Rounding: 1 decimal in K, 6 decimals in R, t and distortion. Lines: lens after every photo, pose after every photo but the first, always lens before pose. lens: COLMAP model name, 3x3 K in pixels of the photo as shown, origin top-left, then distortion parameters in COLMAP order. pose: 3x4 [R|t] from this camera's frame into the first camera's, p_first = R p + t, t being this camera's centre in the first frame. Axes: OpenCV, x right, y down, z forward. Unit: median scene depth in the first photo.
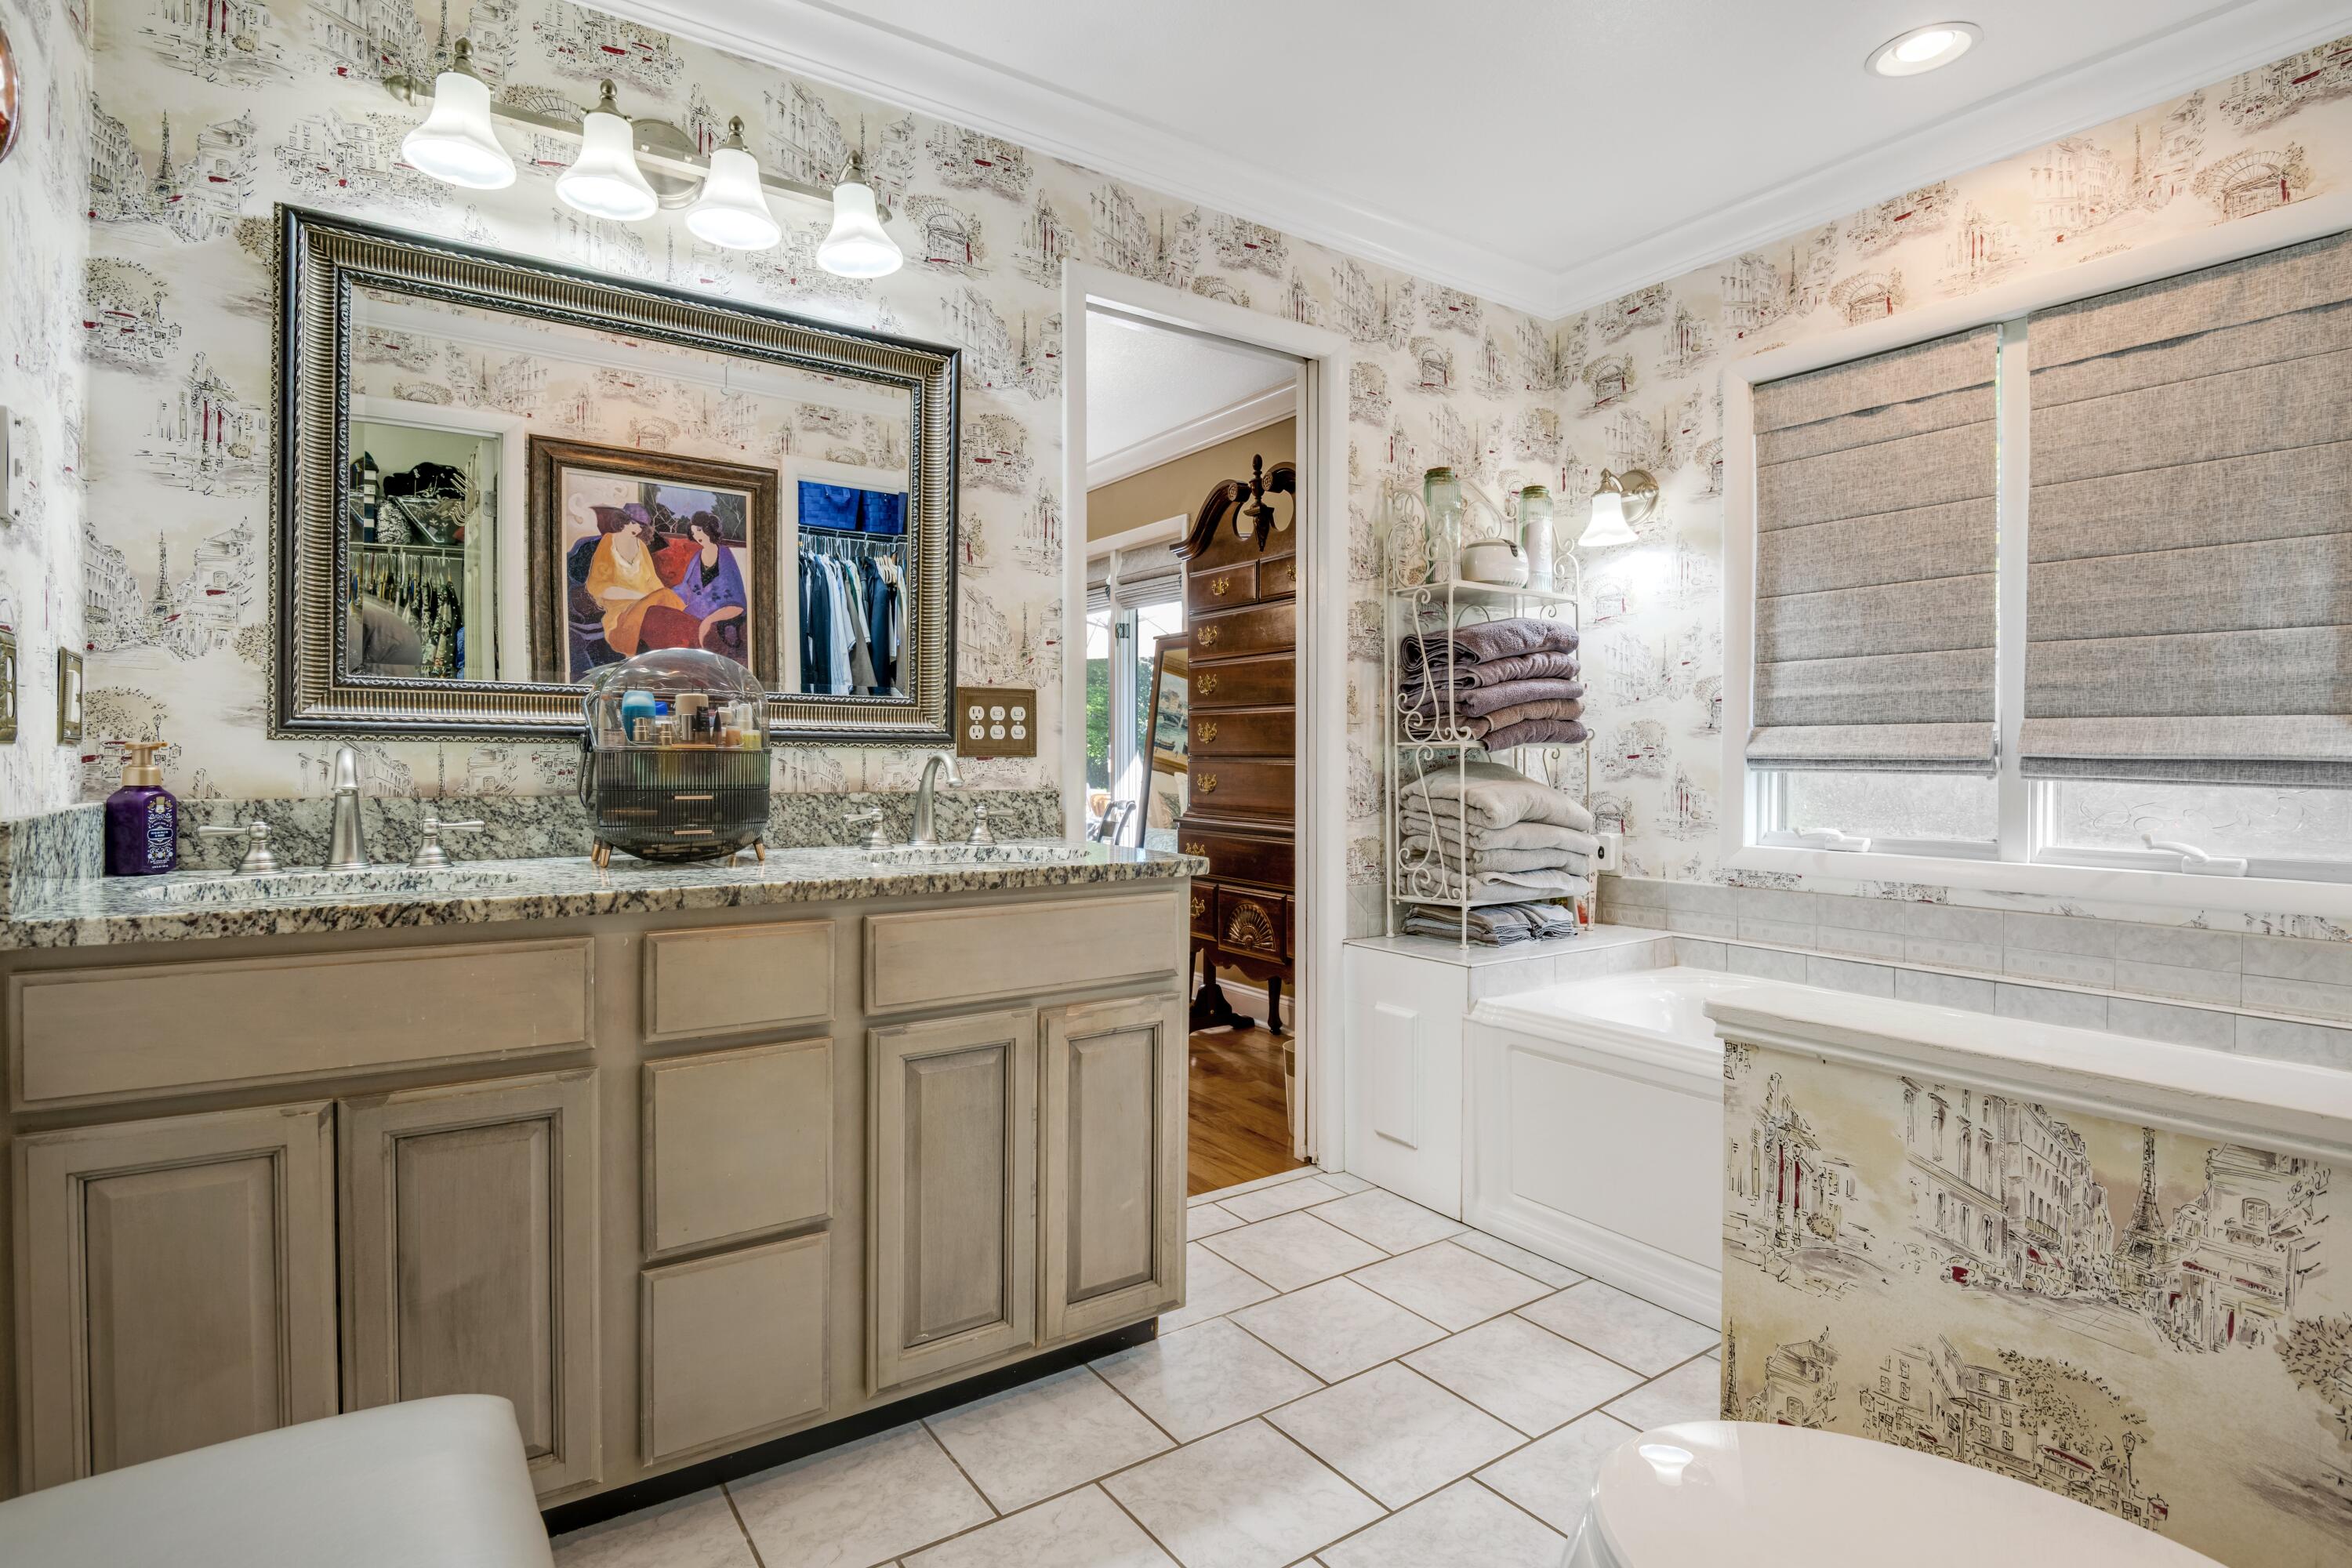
lens RADIAL K [[1226.8, 0, 1174.0], [0, 1226.8, 773.7], [0, 0, 1]] dist [-0.013045, -0.006062]
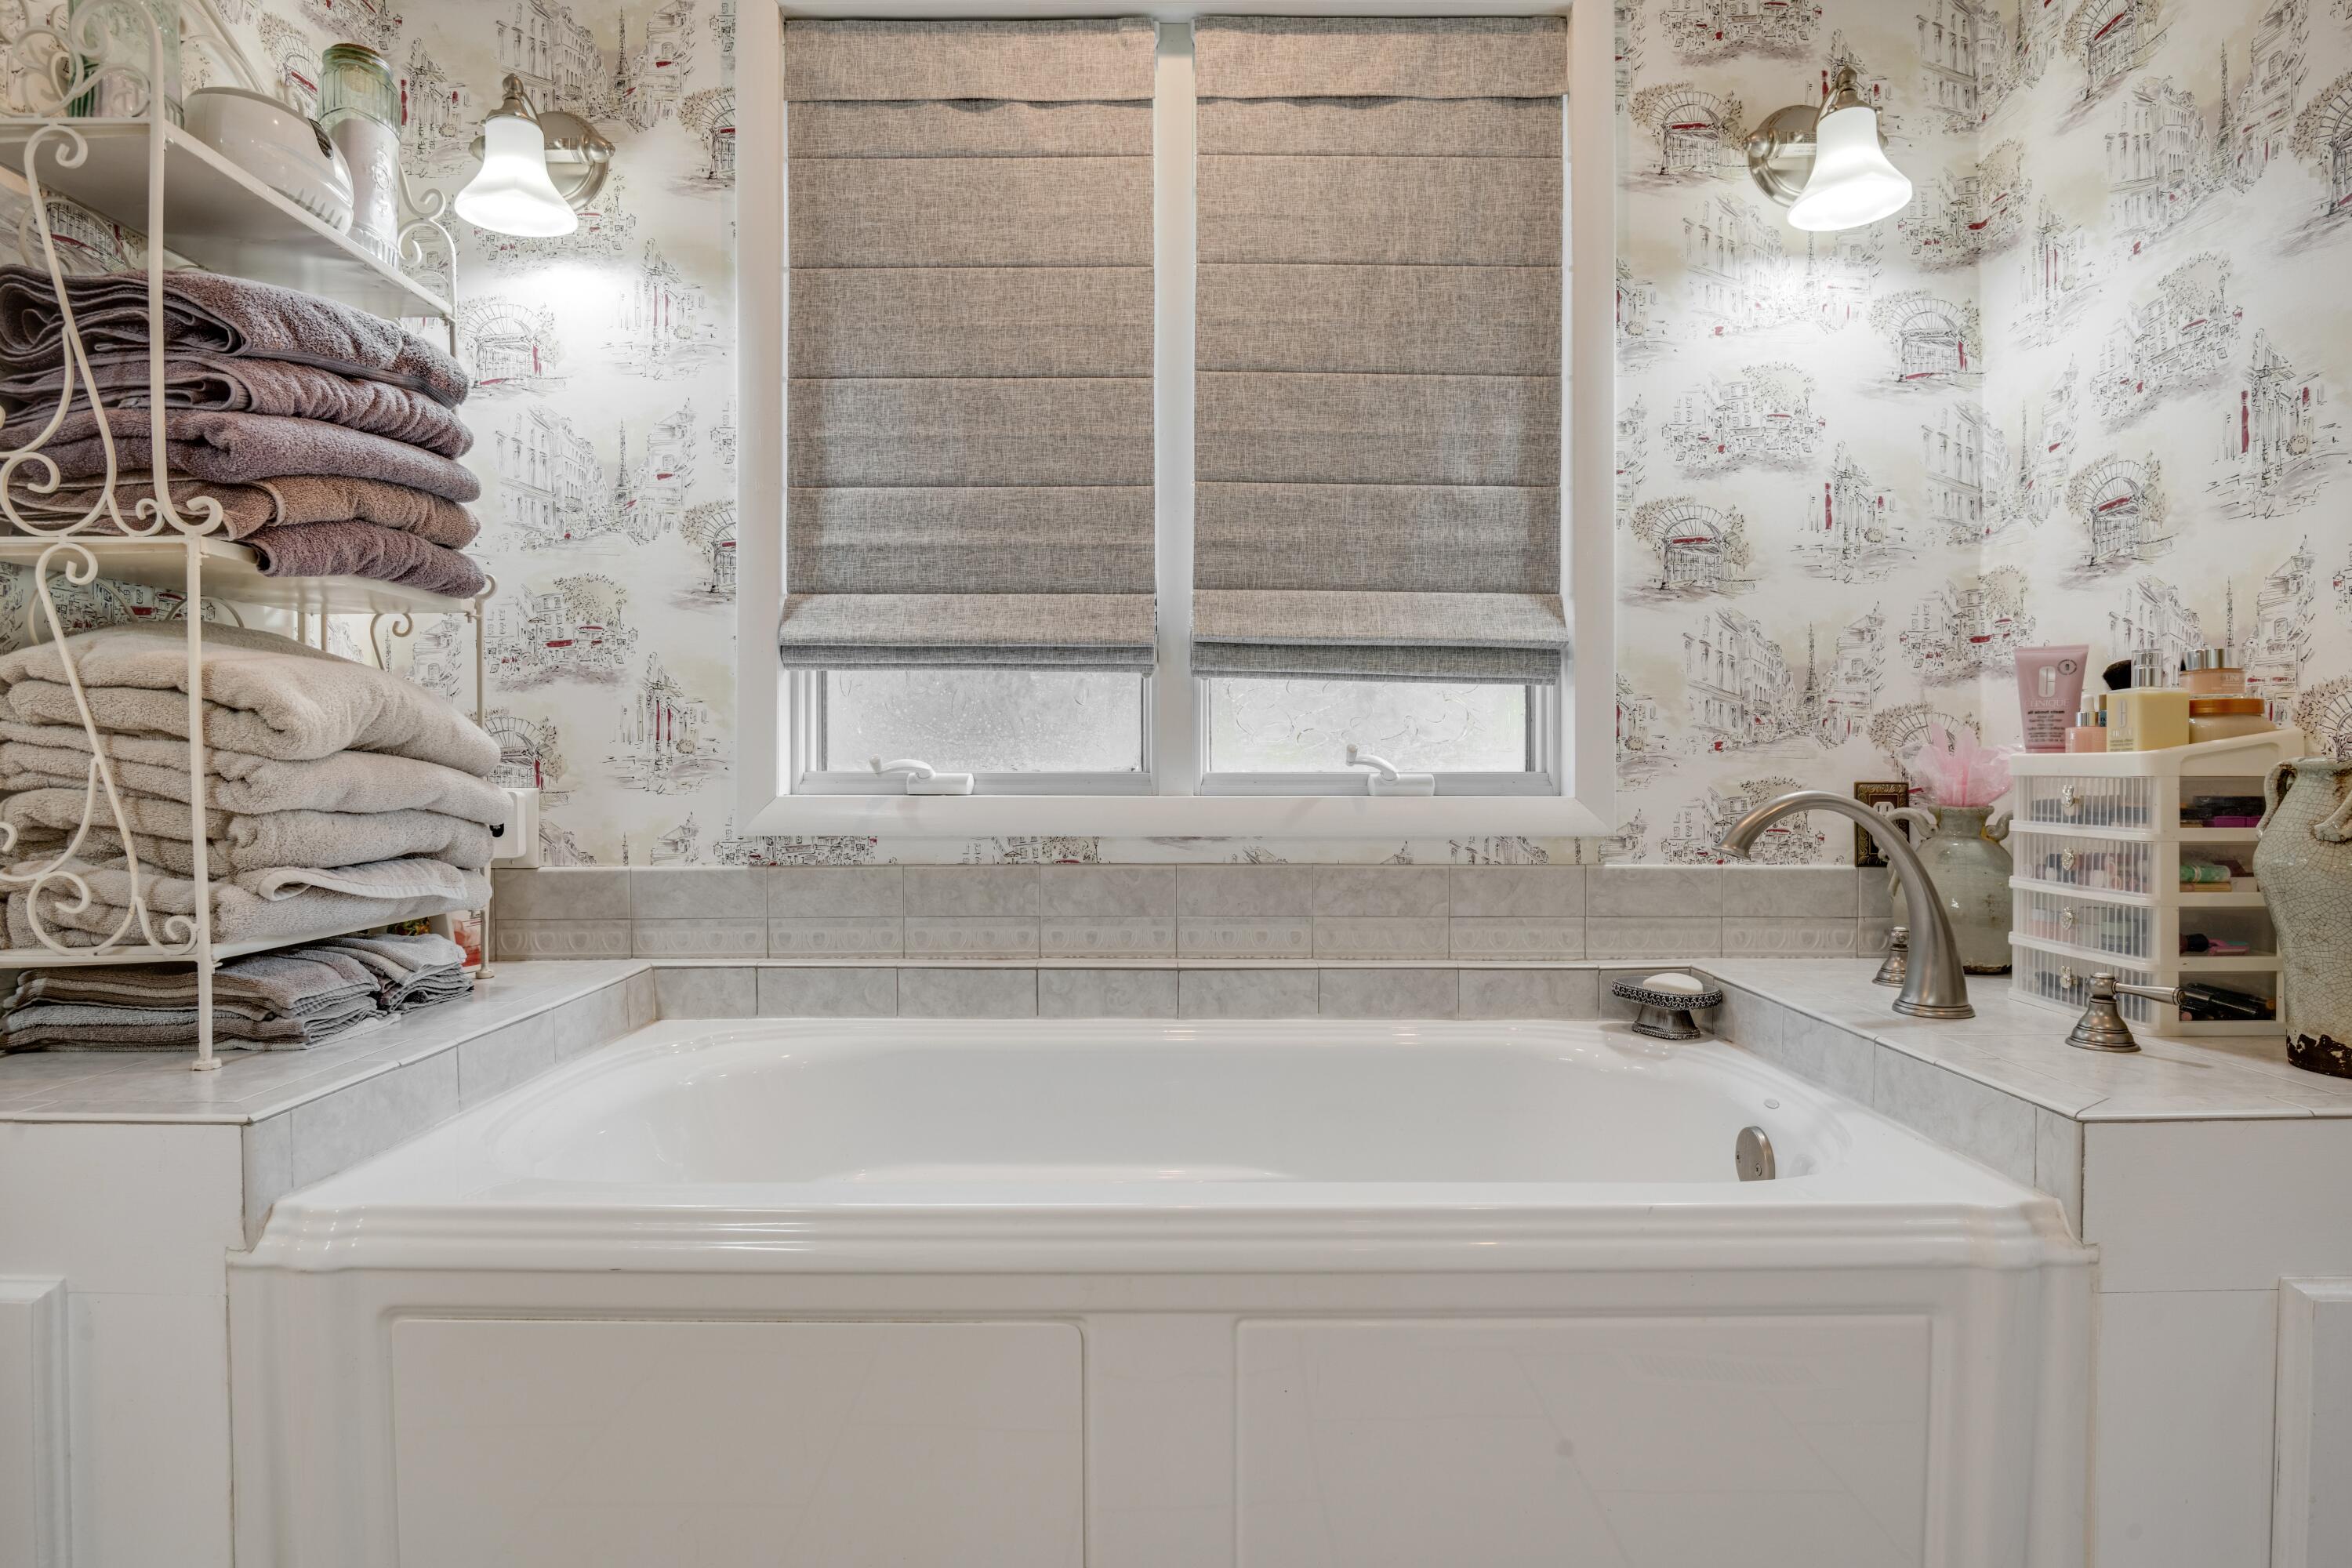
lens RADIAL K [[1226.8, 0, 1174.1], [0, 1226.8, 781.4], [0, 0, 1]] dist [-0.013045, -0.006062]
pose [[0.561133, -0.009373, 0.827672, 0.096160], [0.014015, 0.999900, 0.001821, 0.058468], [-0.827607, 0.010578, 0.561209, 0.559854]]
